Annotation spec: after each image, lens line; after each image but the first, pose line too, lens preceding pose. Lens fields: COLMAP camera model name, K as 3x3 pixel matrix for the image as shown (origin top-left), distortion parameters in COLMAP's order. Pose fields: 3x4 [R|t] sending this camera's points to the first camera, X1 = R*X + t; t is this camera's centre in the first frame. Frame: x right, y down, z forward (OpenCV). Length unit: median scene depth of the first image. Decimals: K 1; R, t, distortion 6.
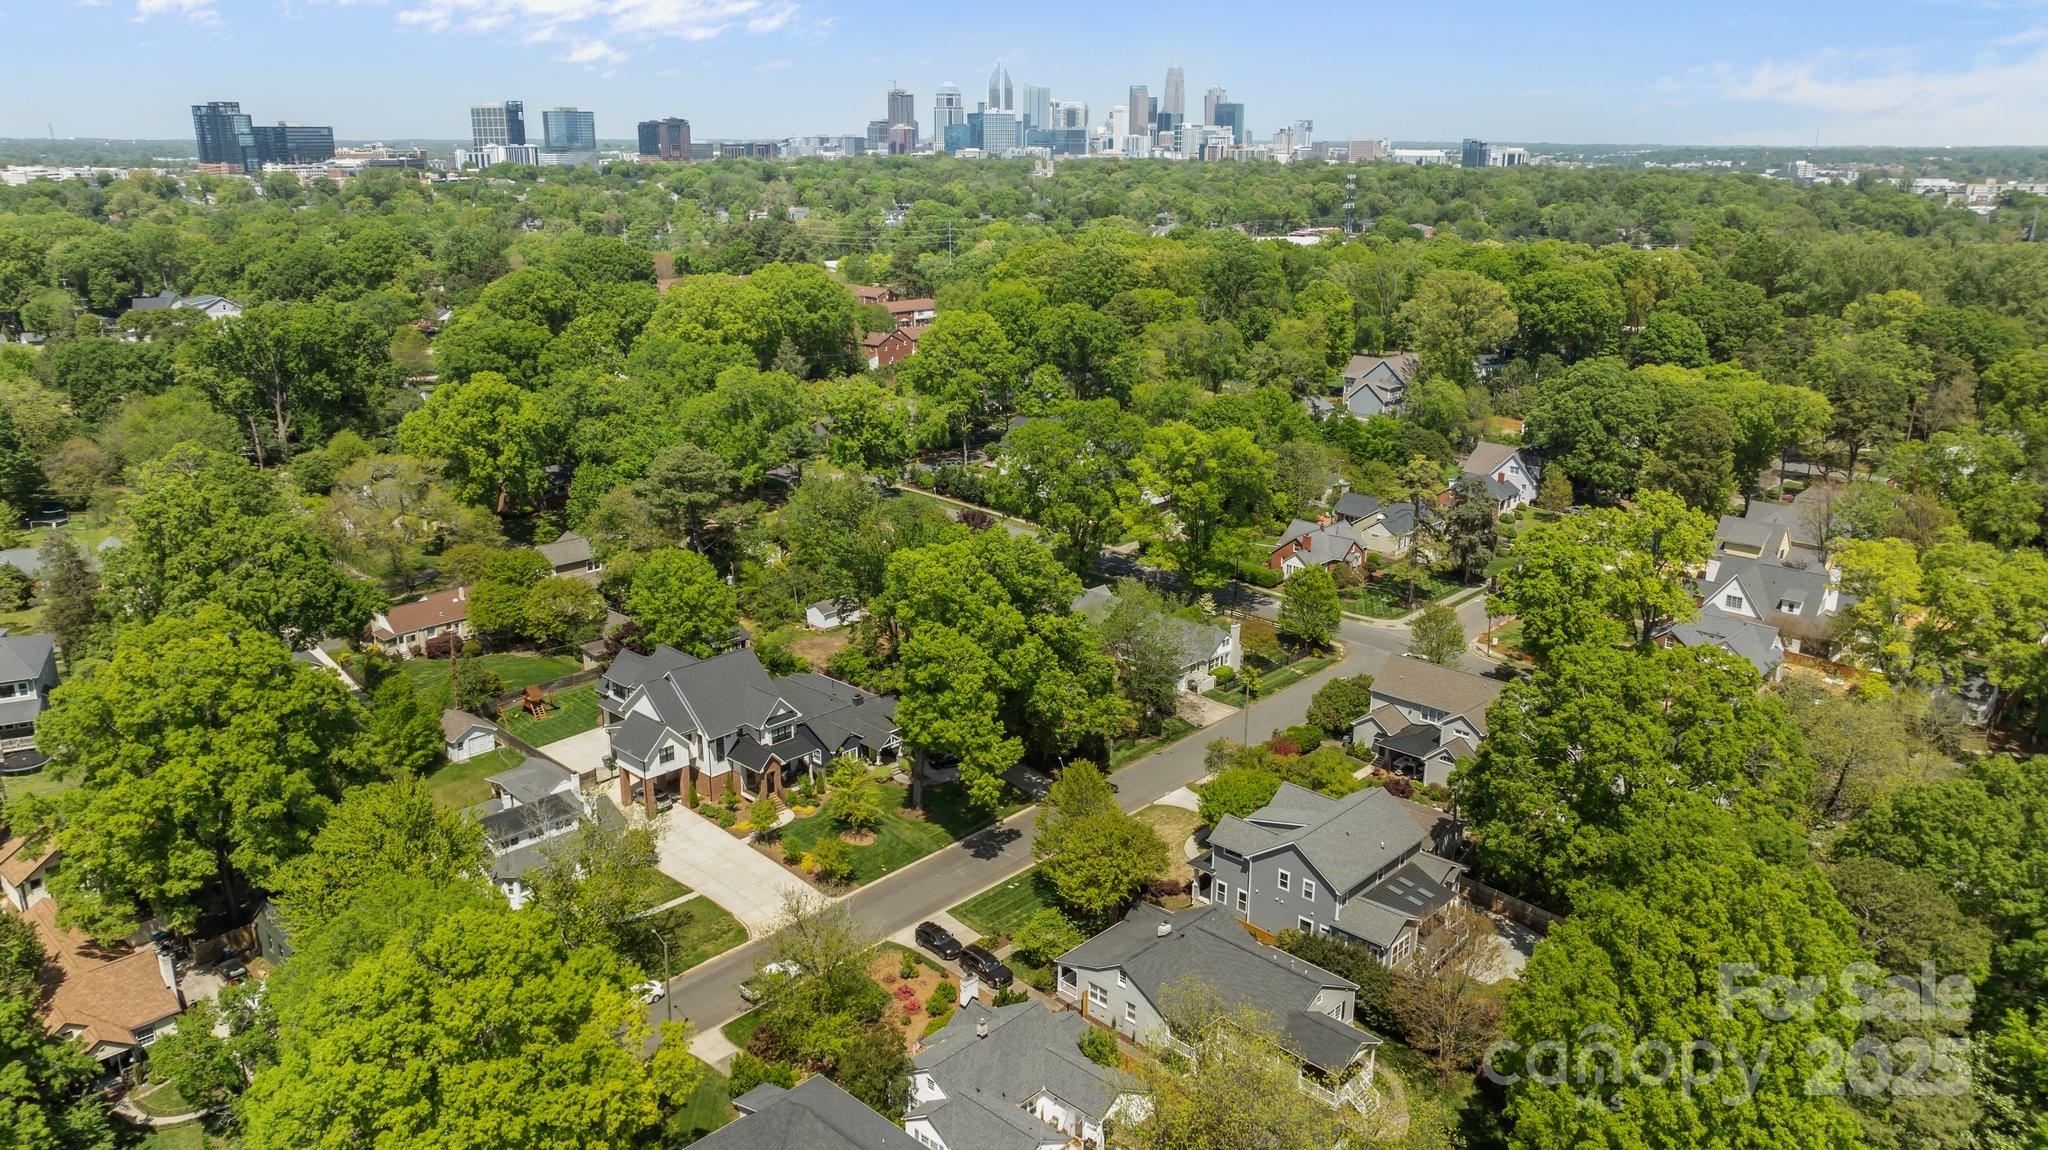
lens RADIAL K [[1453.9, 0, 1018.1], [0, 1453.9, 579.9], [0, 0, 1]] dist [-0.004197, 0.001017]
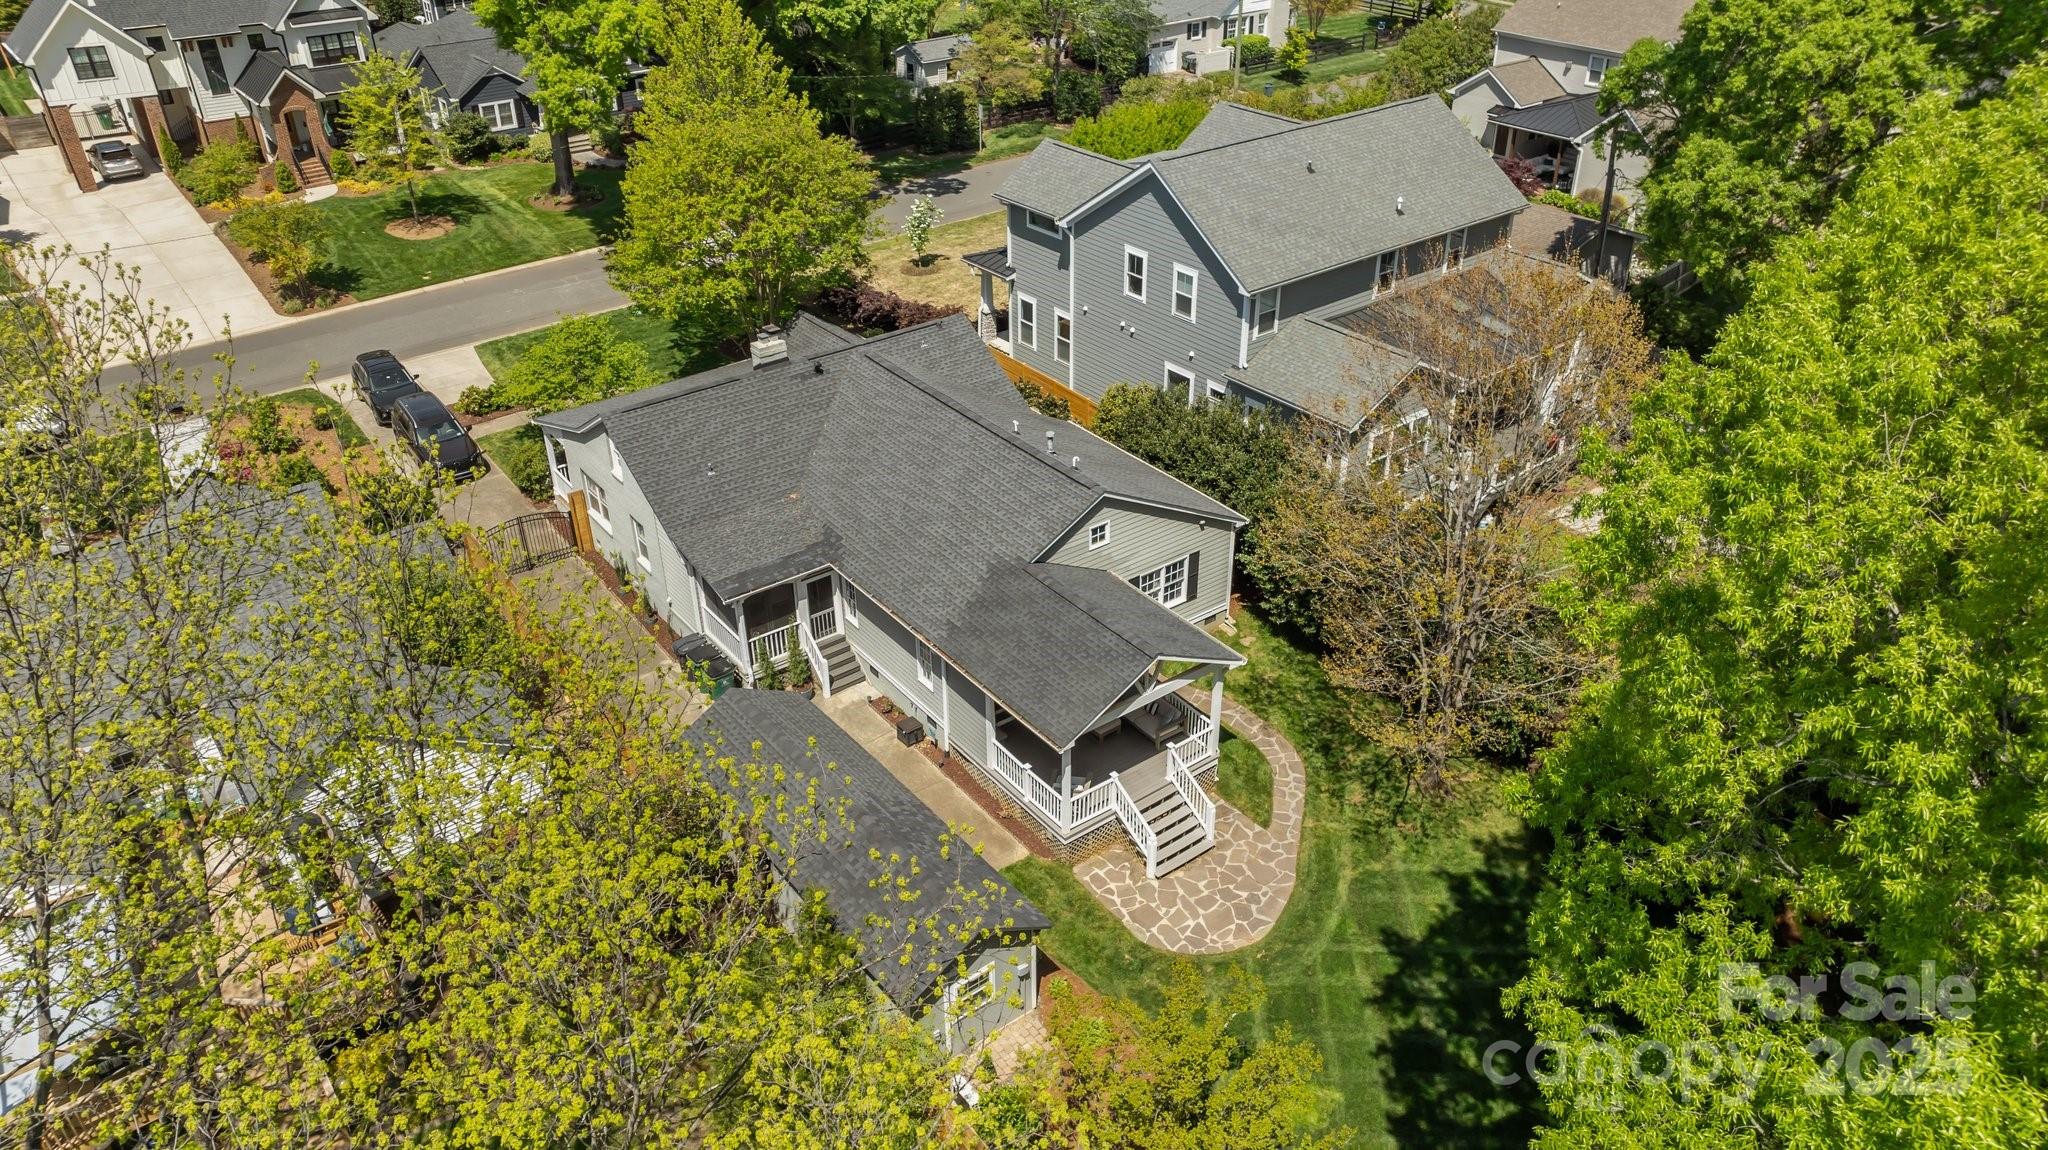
lens RADIAL K [[1453.9, 0, 1018.1], [0, 1453.9, 579.9], [0, 0, 1]] dist [-0.004197, 0.001017]
pose [[0.989381, 0.065936, -0.129529, 0.205449], [-0.031026, 0.966447, 0.254984, 0.183873], [0.141995, -0.248257, 0.958230, 0.575999]]
